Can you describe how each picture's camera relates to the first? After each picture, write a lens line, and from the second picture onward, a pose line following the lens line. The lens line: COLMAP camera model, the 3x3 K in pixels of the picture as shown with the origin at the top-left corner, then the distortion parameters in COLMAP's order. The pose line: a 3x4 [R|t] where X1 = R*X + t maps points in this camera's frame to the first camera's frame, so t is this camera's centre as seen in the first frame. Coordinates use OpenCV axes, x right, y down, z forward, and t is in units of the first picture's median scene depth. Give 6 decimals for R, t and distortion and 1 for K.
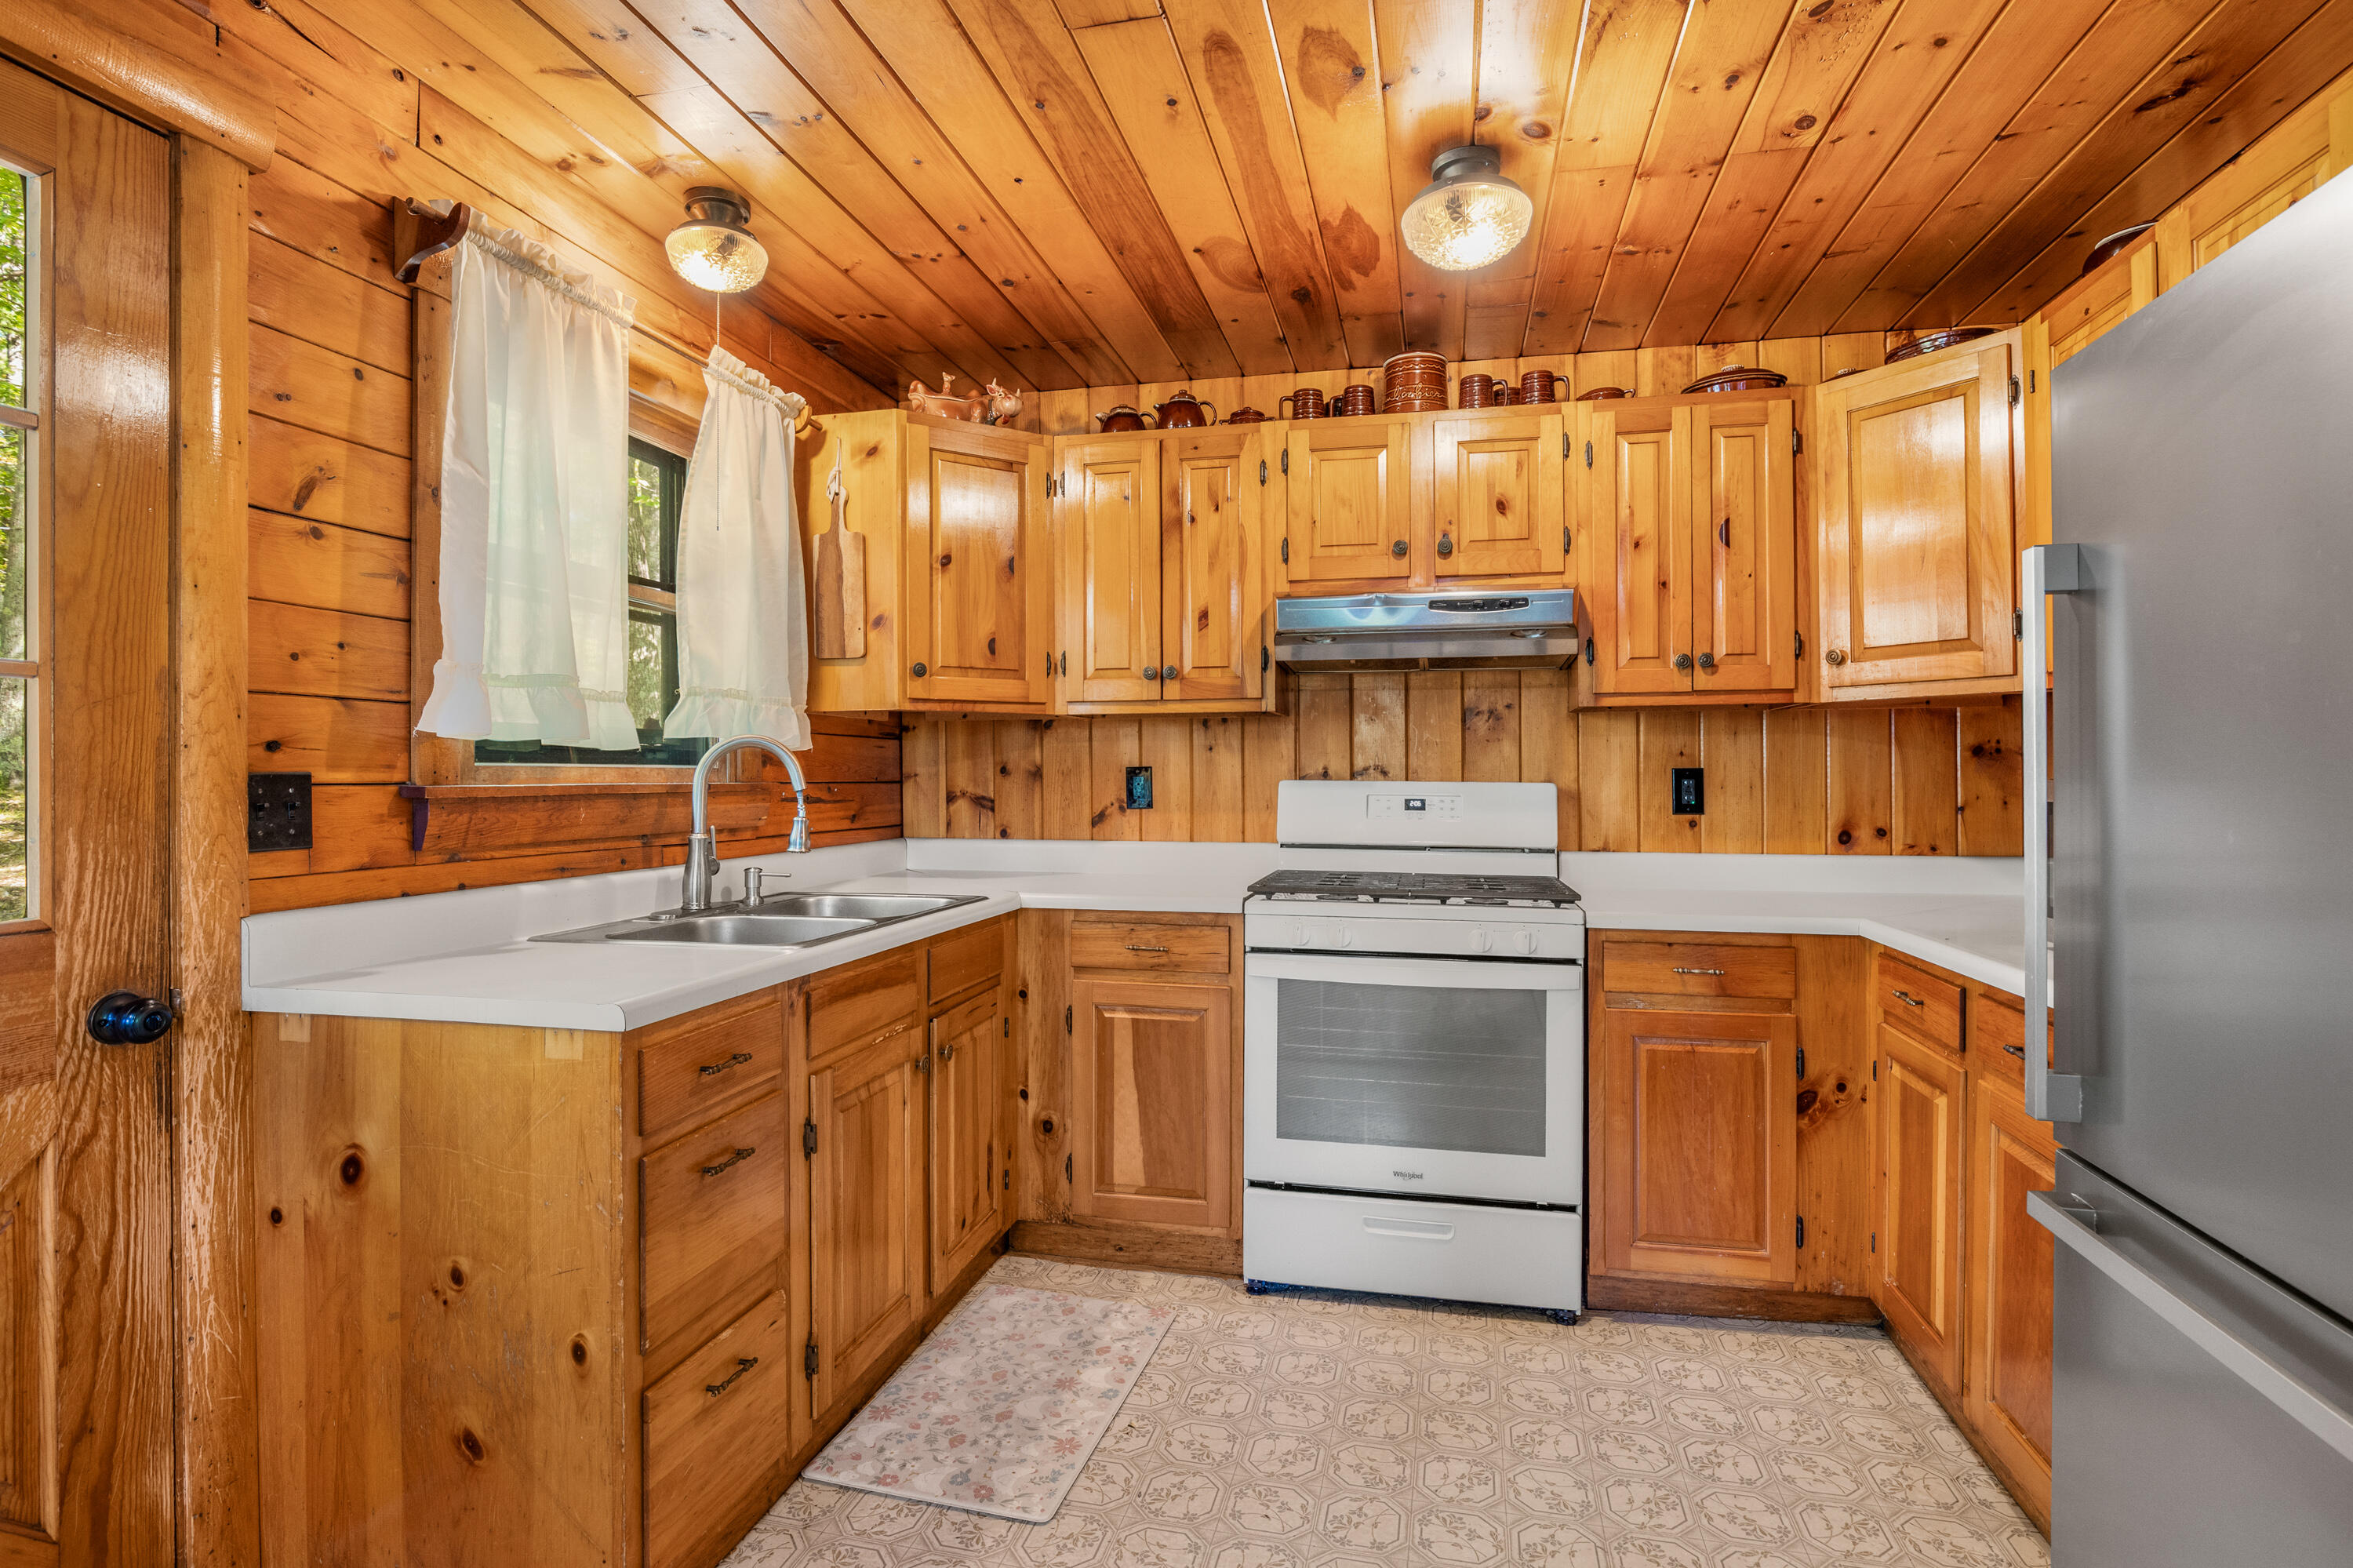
lens RADIAL K [[1139.3, 0, 1180.1], [0, 1139.3, 770.8], [0, 0, 1]] dist [-0.013948, 0.001370]
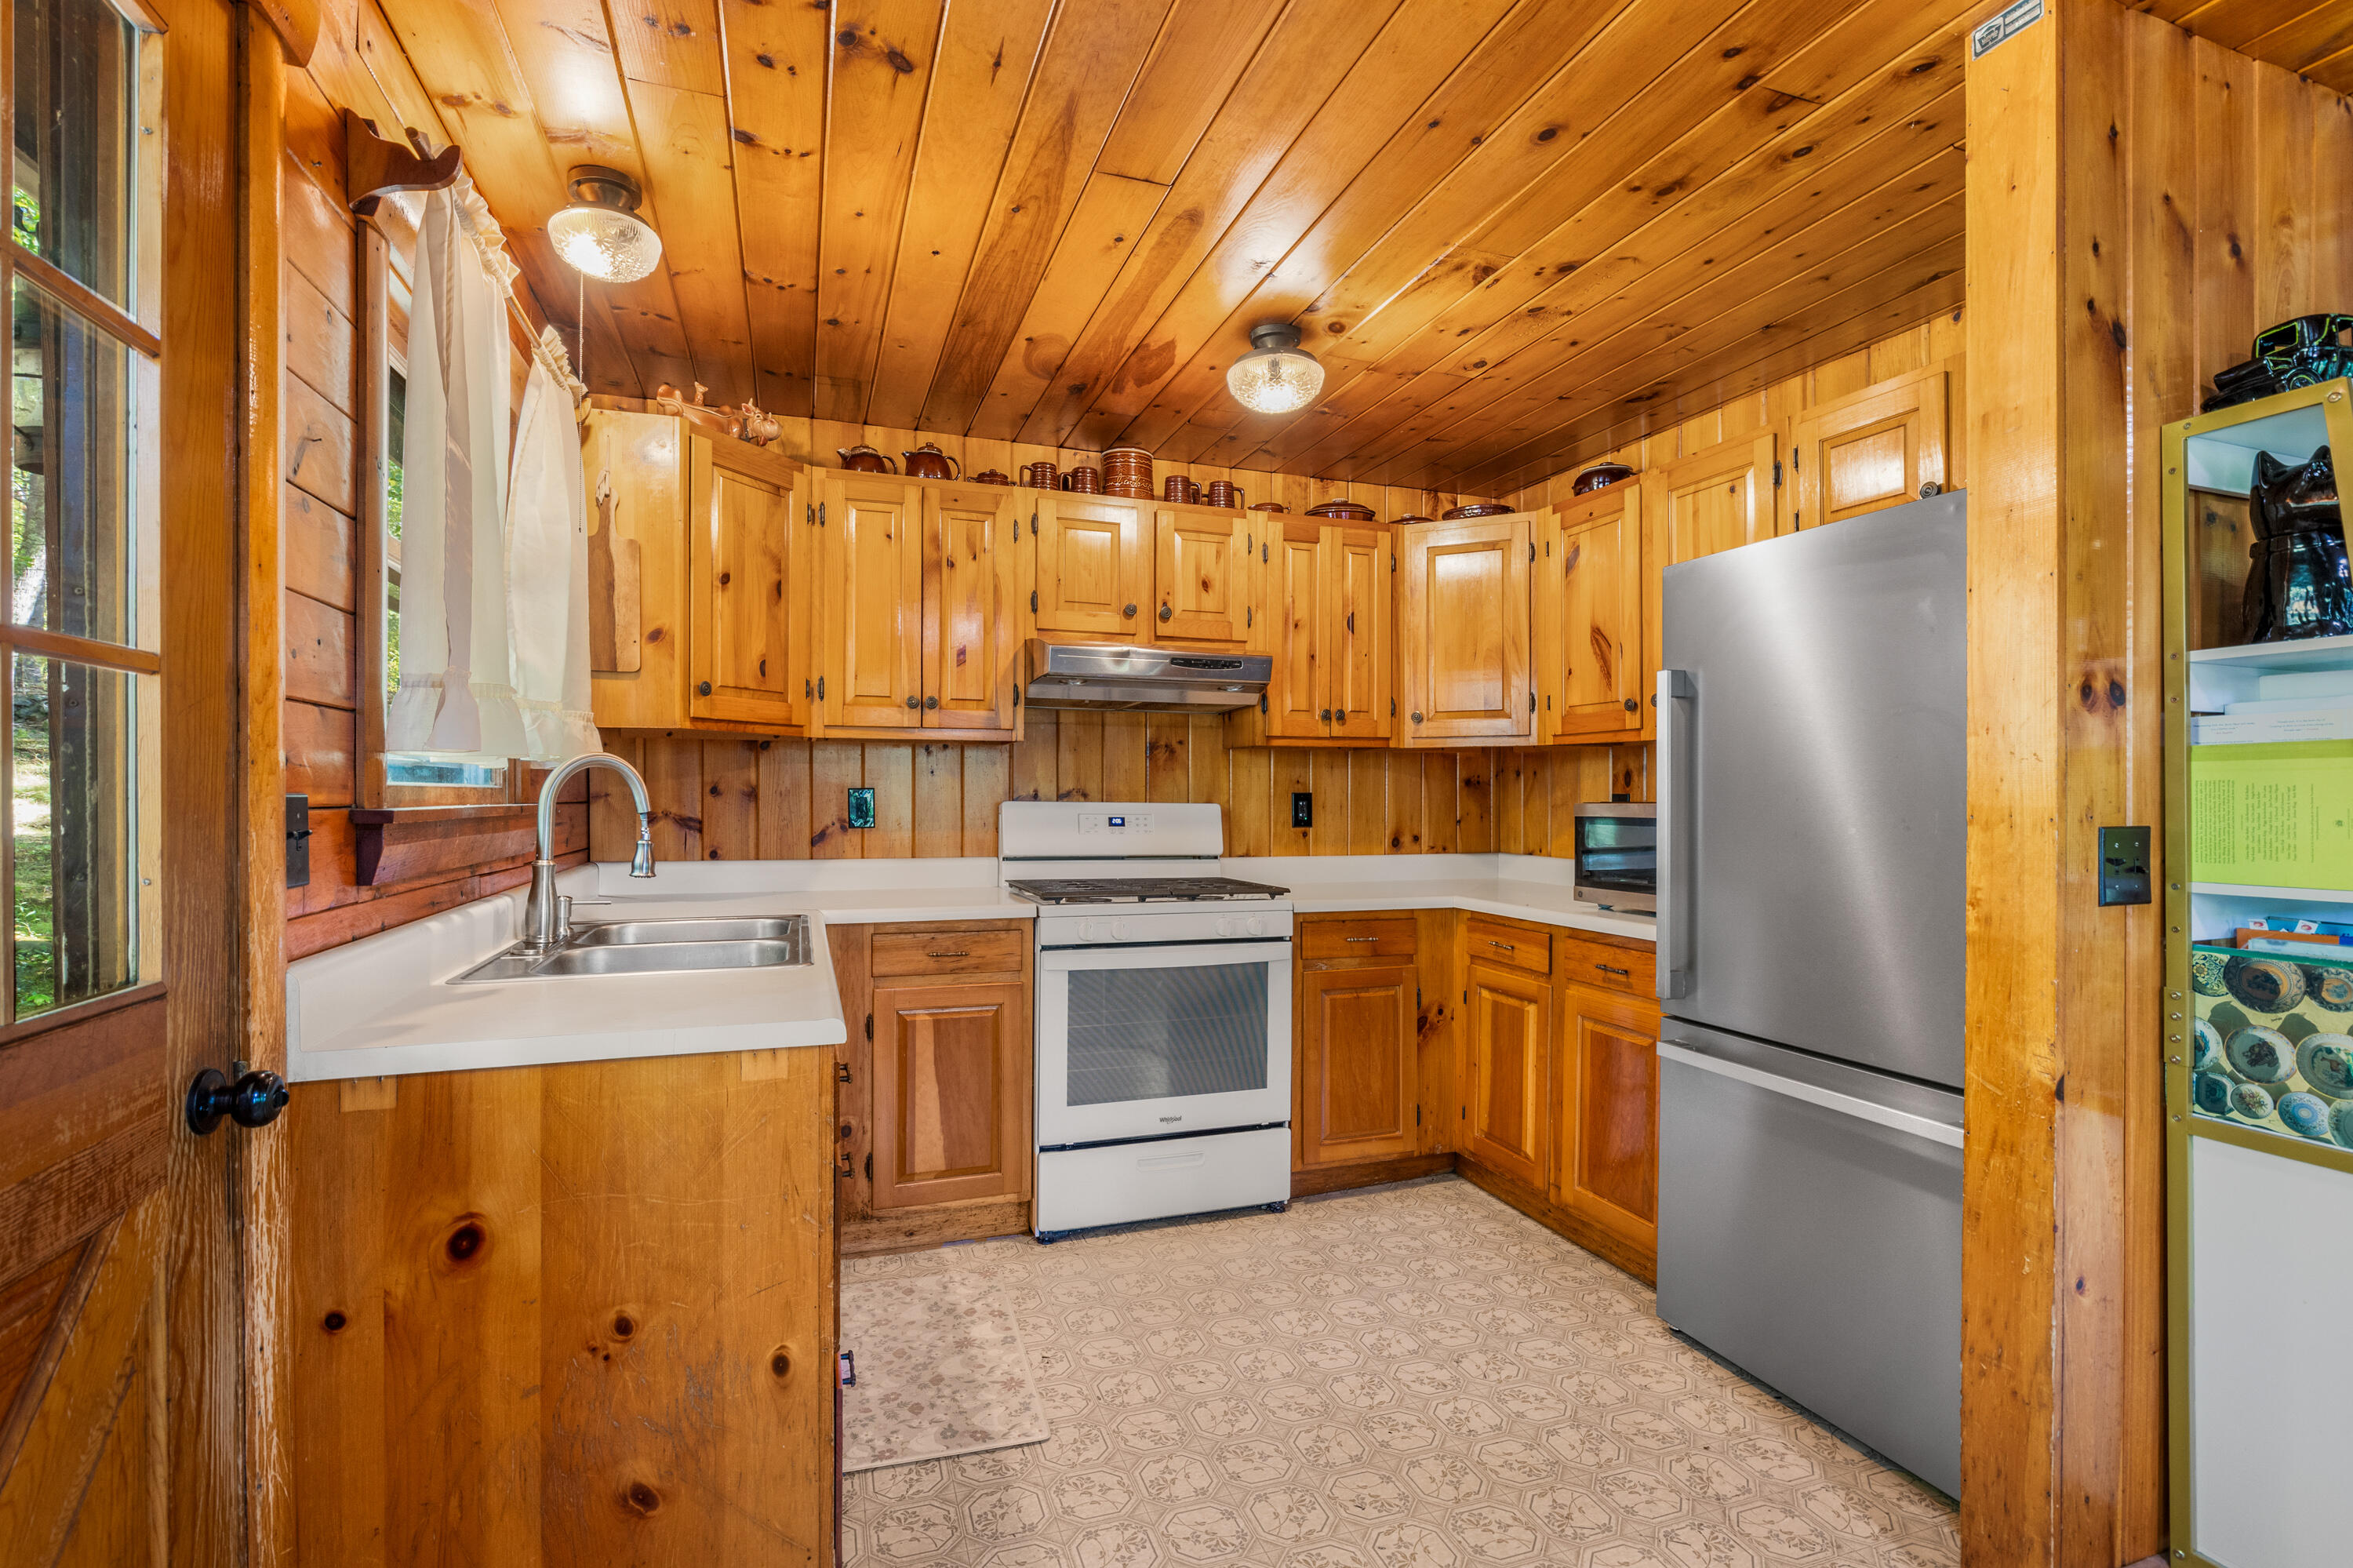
lens RADIAL K [[1085.6, 0, 1176.7], [0, 1085.6, 794.8], [0, 0, 1]] dist [-0.010659, 0.001986]
pose [[0.848199, 0.004540, 0.529658, -0.441336], [-0.007377, 0.999968, 0.003243, -0.003689], [-0.529626, -0.006658, 0.848205, -0.008876]]
